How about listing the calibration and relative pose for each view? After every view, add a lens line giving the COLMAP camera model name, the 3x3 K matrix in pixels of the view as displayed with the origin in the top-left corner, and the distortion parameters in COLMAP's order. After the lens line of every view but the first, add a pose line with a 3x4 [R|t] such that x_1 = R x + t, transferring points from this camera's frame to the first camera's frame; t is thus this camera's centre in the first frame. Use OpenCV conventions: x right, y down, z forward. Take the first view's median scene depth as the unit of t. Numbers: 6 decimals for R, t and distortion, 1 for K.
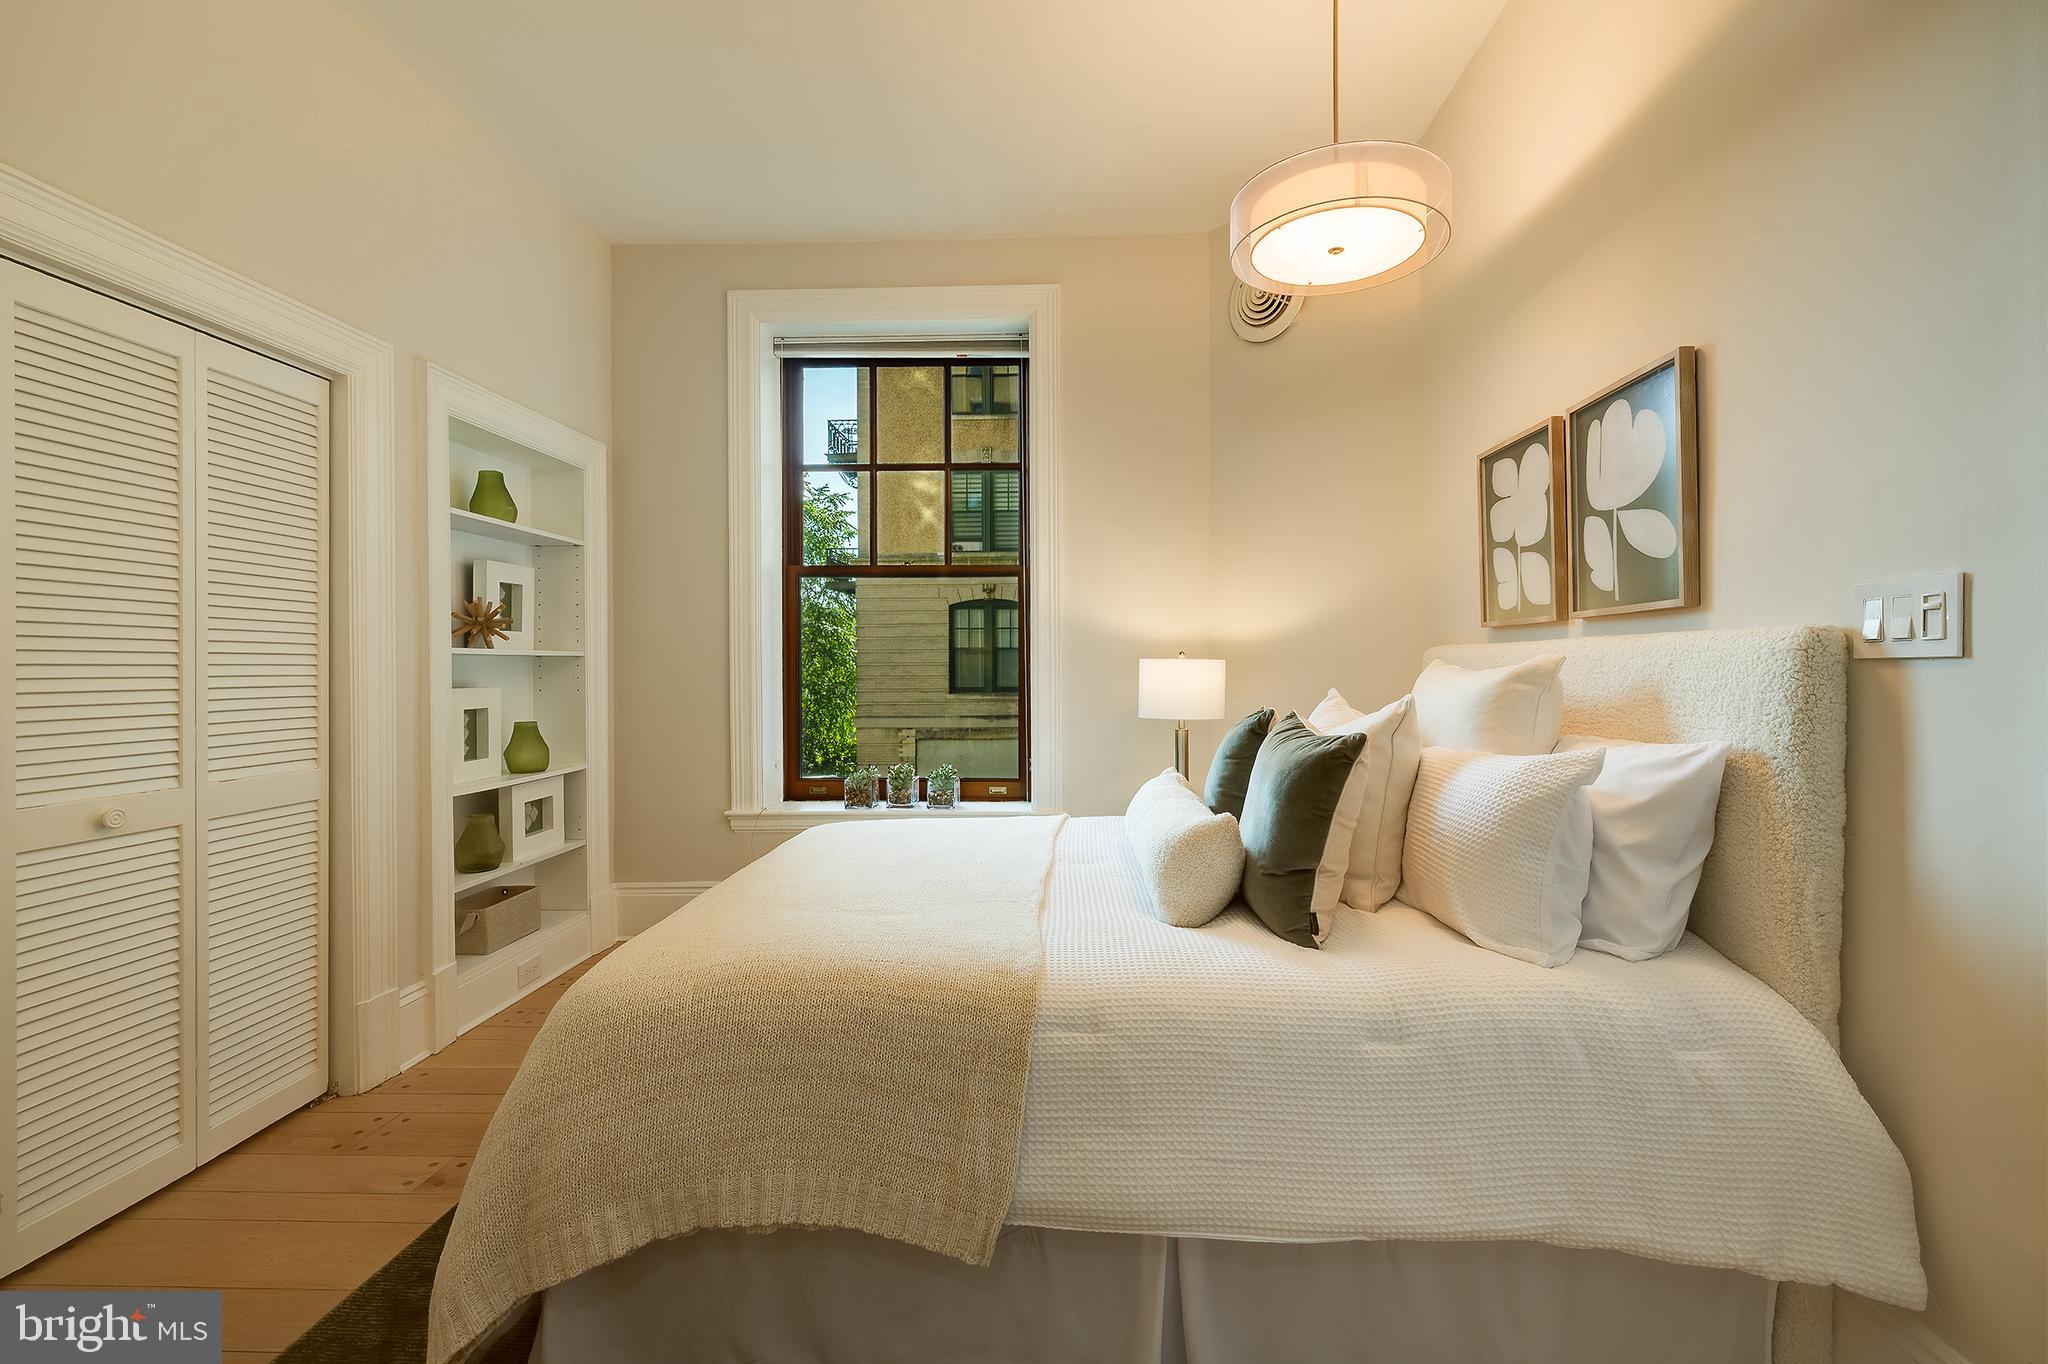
lens RADIAL K [[882.1, 0, 1062.4], [0, 882.1, 664.3], [0, 0, 1]] dist [0.004185, -0.000827]
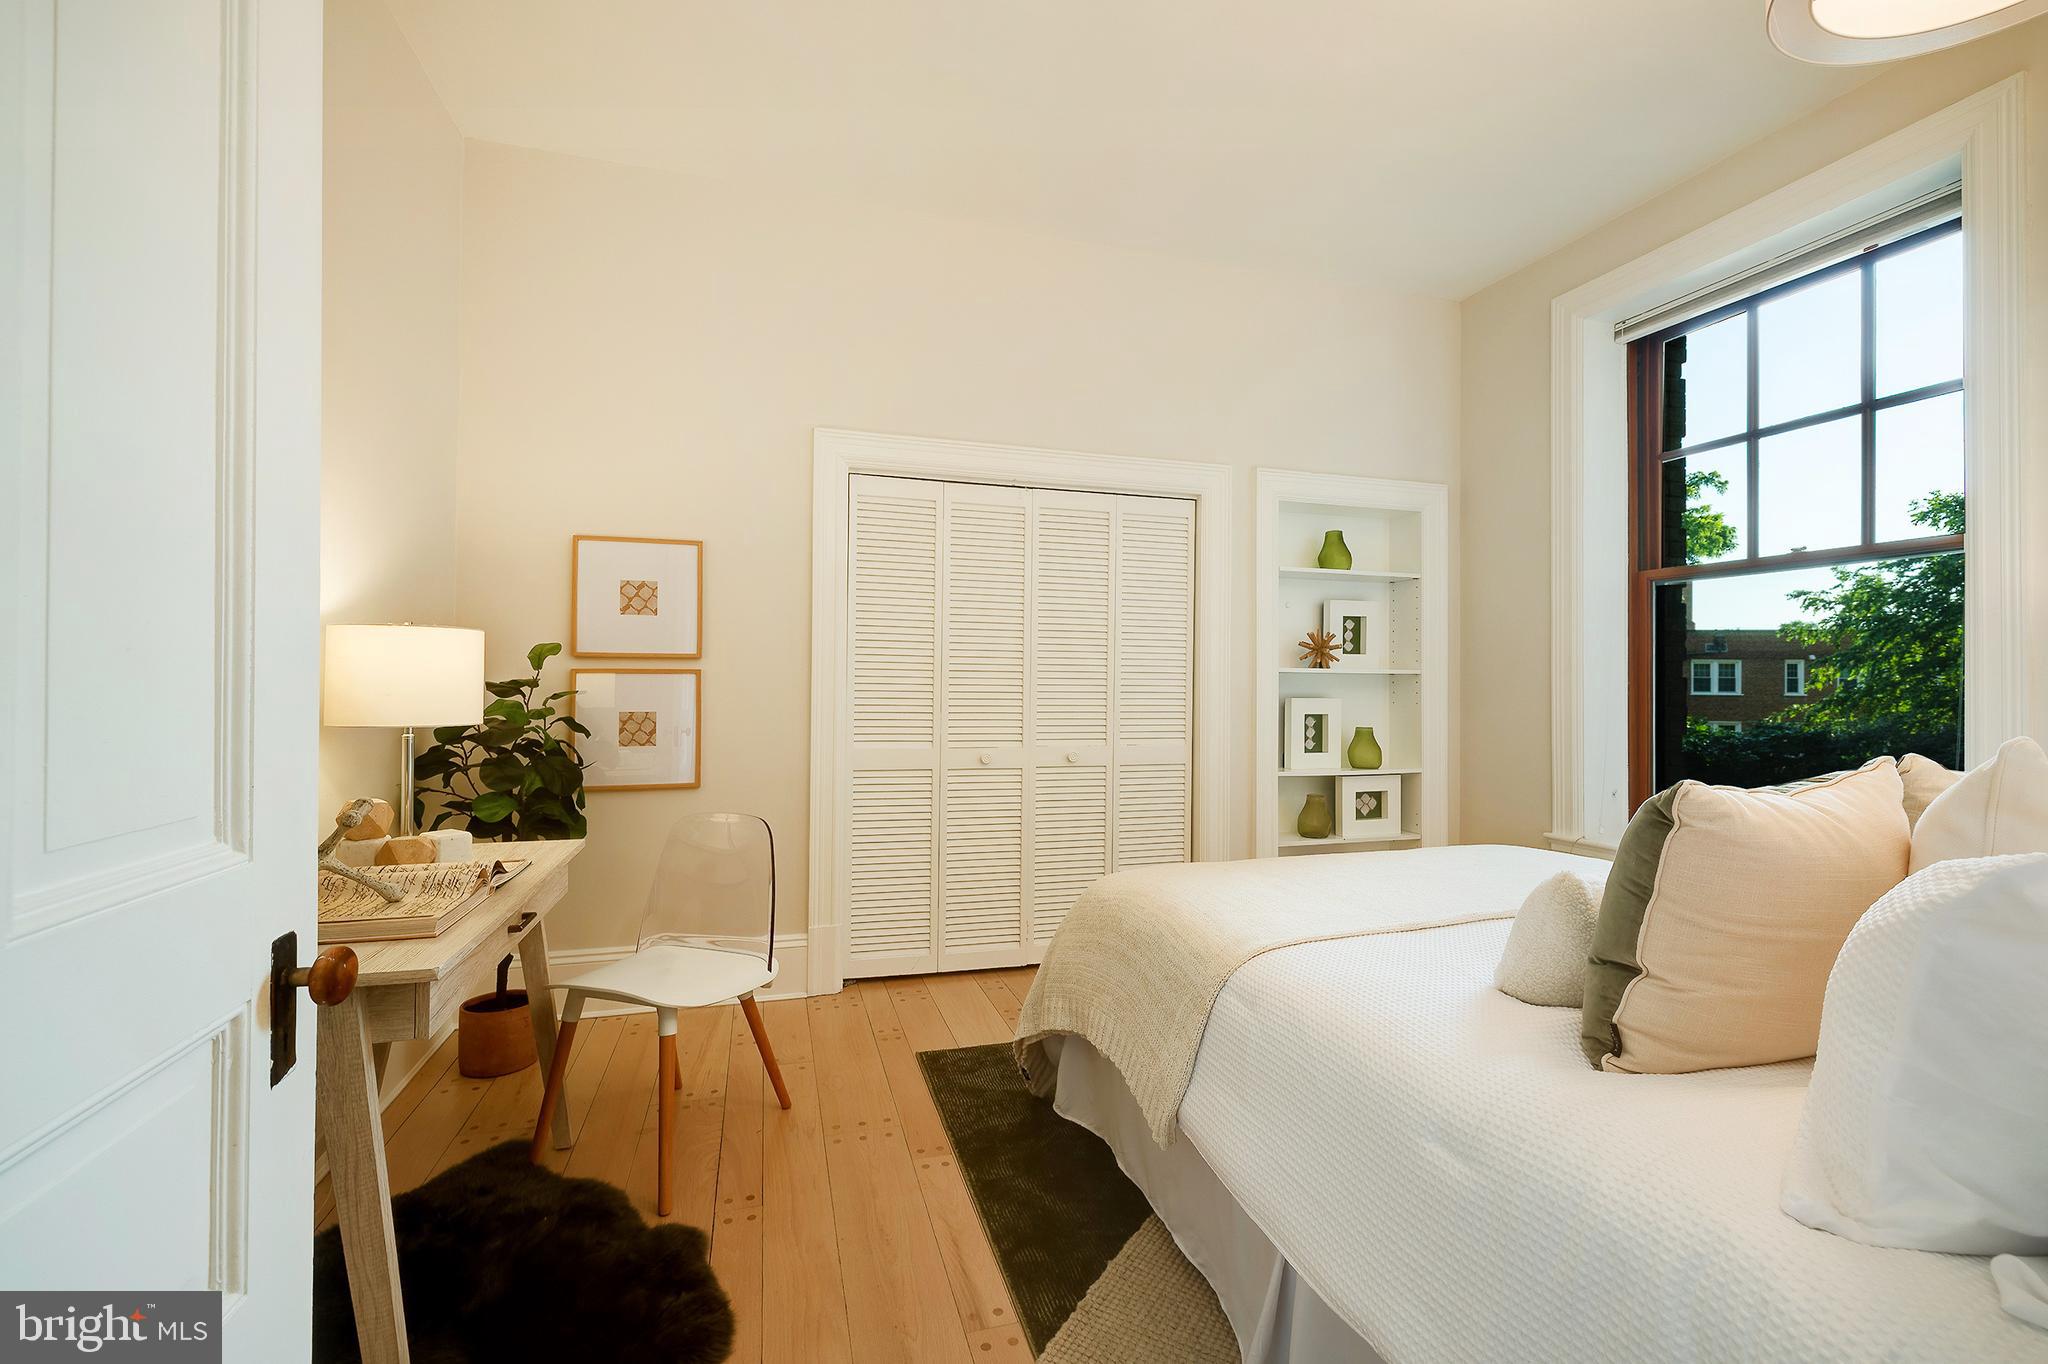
lens RADIAL K [[882.1, 0, 1018.9], [0, 882.1, 676.1], [0, 0, 1]] dist [0.004185, -0.000827]
pose [[0.307638, -0.001453, -0.951502, 0.428815], [-0.008535, 0.999954, -0.004286, 0.002693], [0.951465, 0.009440, 0.307612, 0.163265]]
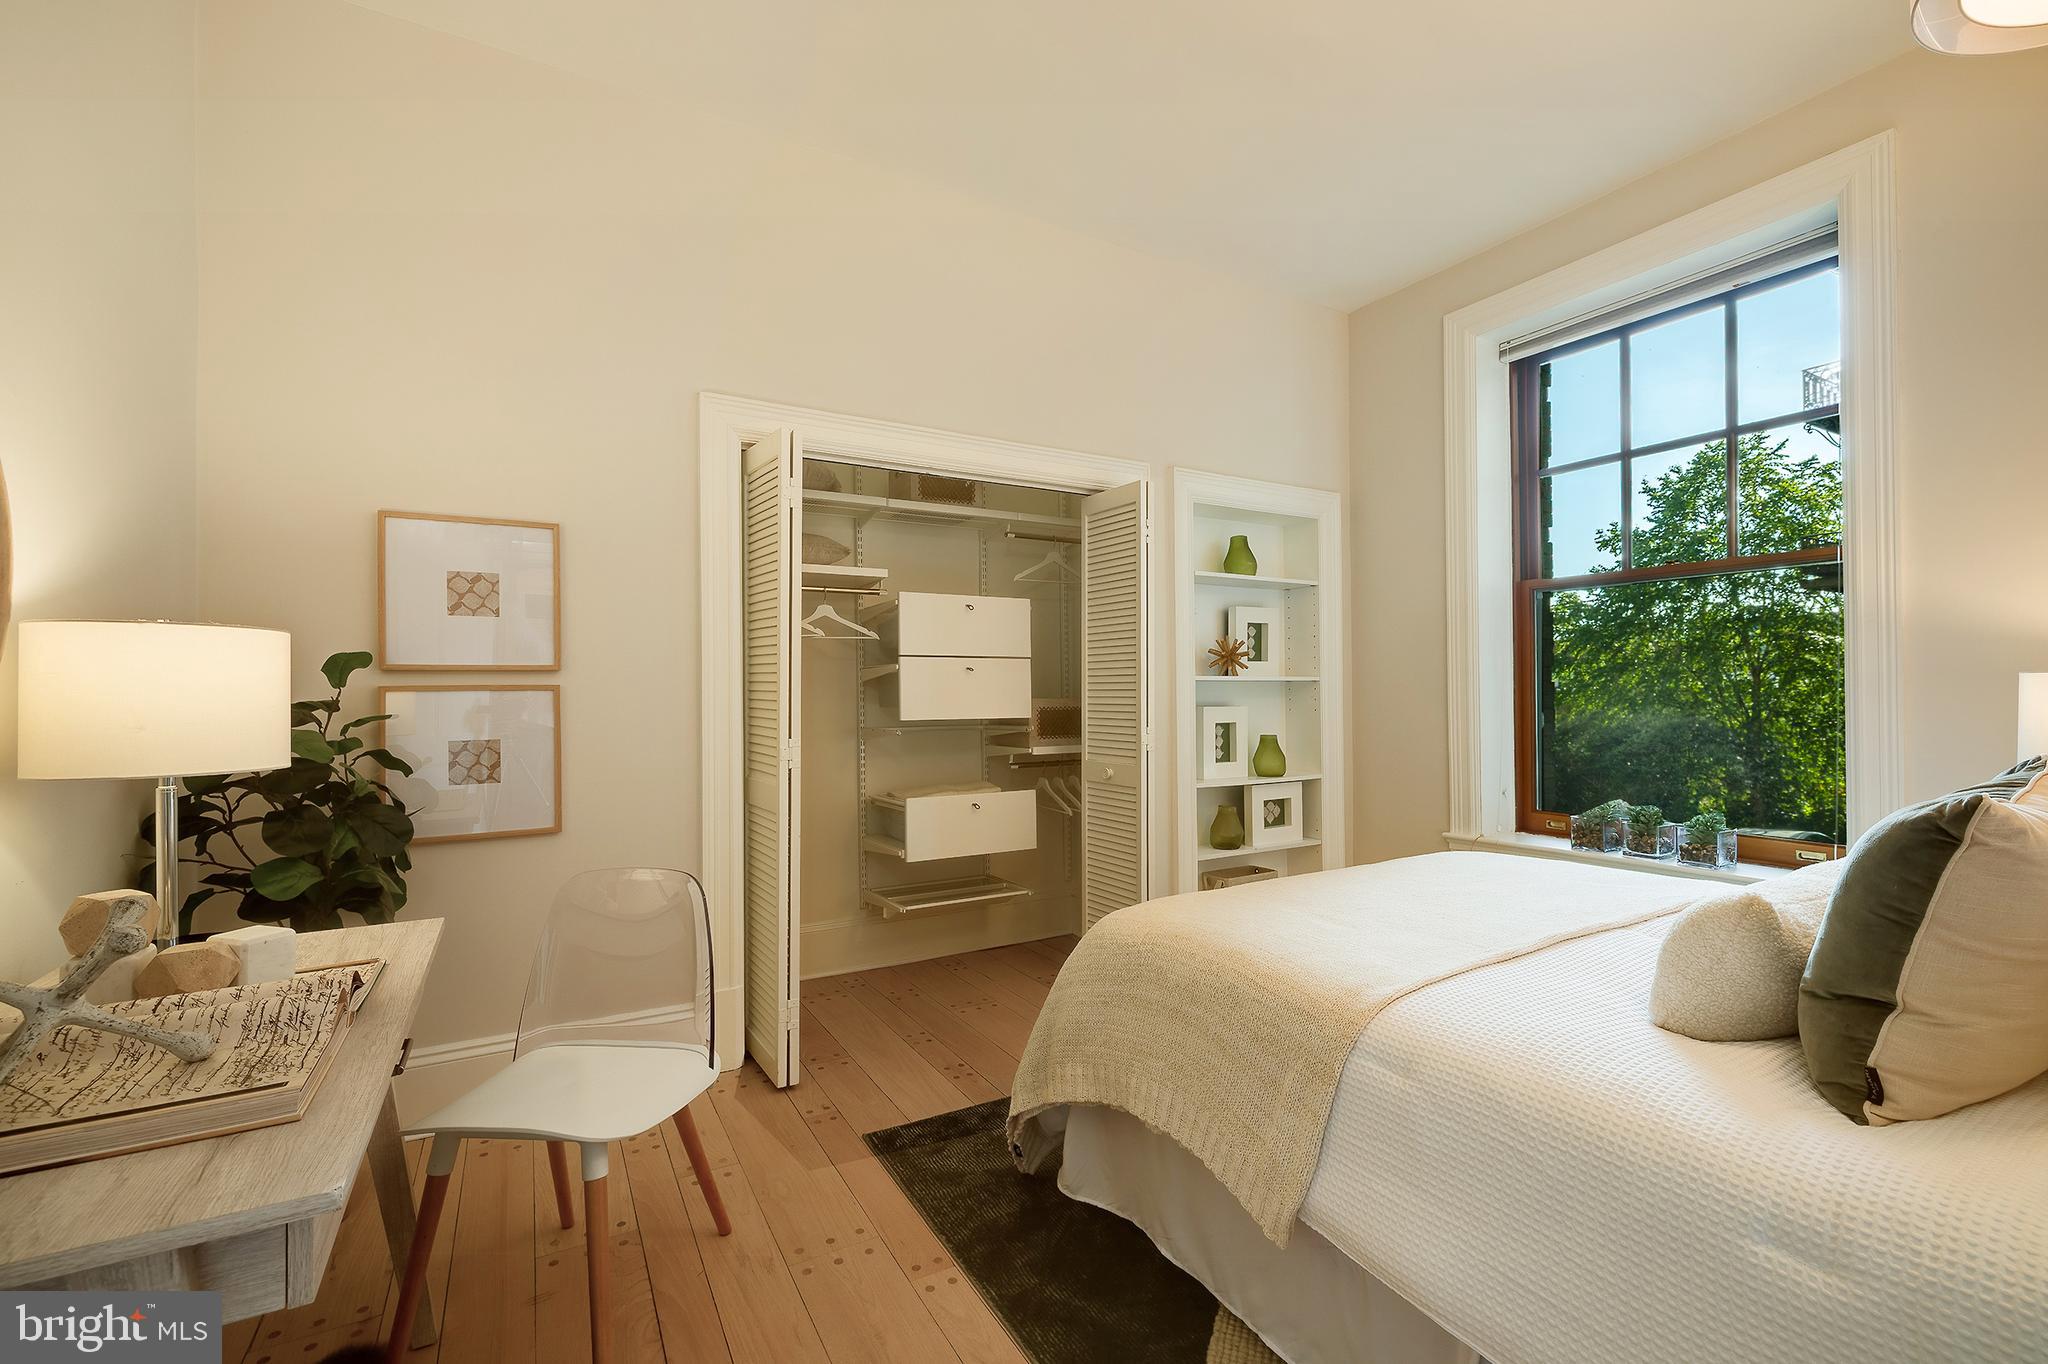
lens RADIAL K [[882.1, 0, 1022.6], [0, 882.1, 693.9], [0, 0, 1]] dist [0.004185, -0.000827]
pose [[0.518851, -0.000682, -0.854864, 0.269208], [0.005736, 0.999980, 0.002684, 0.002510], [0.854845, -0.006296, 0.518845, 0.073644]]
